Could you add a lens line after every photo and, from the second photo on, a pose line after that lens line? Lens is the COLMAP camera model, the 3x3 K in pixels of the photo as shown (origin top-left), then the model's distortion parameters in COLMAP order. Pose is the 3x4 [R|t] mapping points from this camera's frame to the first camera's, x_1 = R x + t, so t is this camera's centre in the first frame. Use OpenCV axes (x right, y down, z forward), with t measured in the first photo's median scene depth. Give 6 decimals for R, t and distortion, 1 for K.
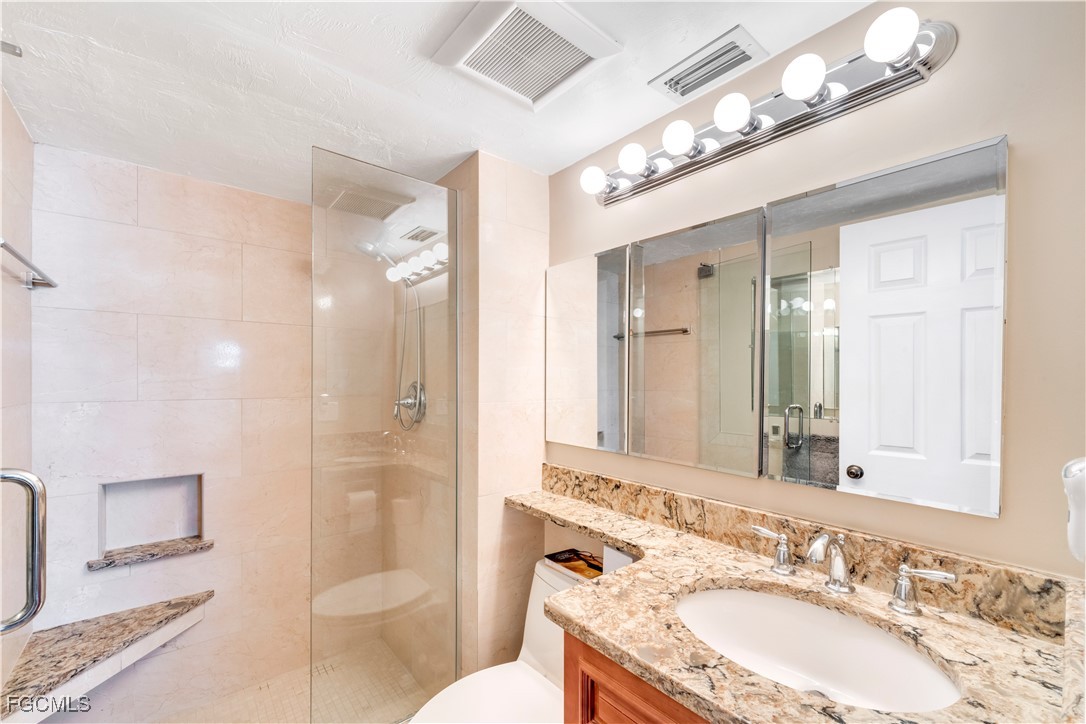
lens RADIAL K [[448.2, 0, 546.2], [0, 448.2, 383.7], [0, 0, 1]] dist [-0.001671, -0.000244]
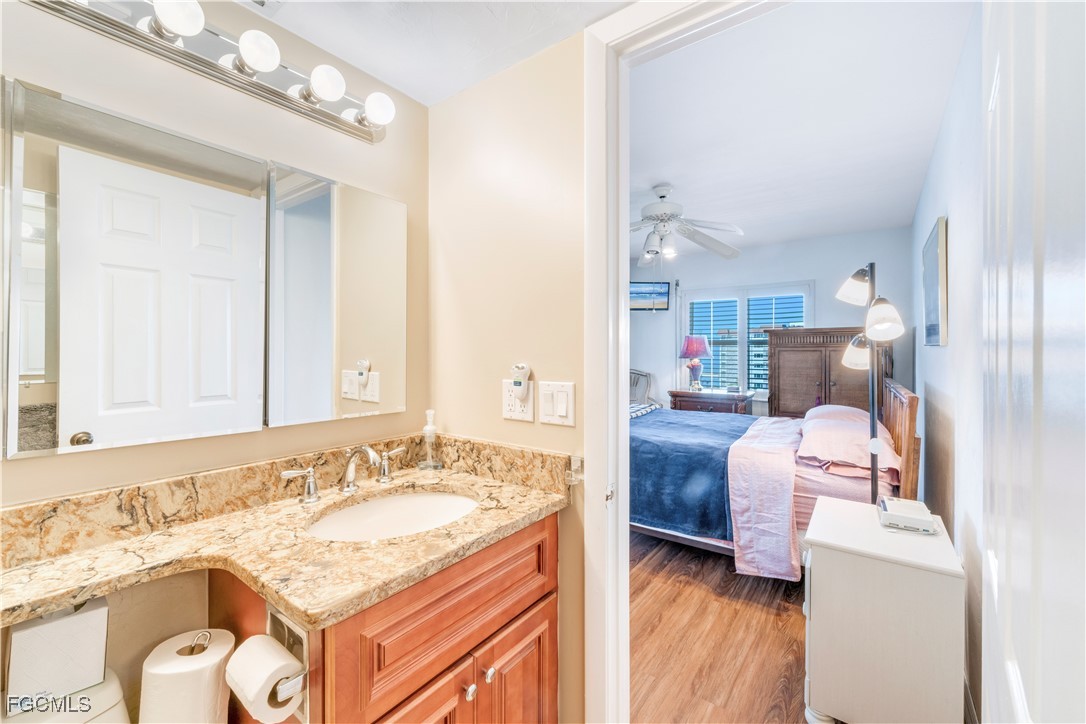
lens RADIAL K [[449.5, 0, 544.6], [0, 449.5, 347.2], [0, 0, 1]] dist [0.000265, -0.000096]
pose [[-0.232549, -0.003533, 0.972578, -0.638398], [0.000636, 0.999993, 0.003785, 0.022229], [-0.972585, 0.001499, -0.232545, 0.605610]]
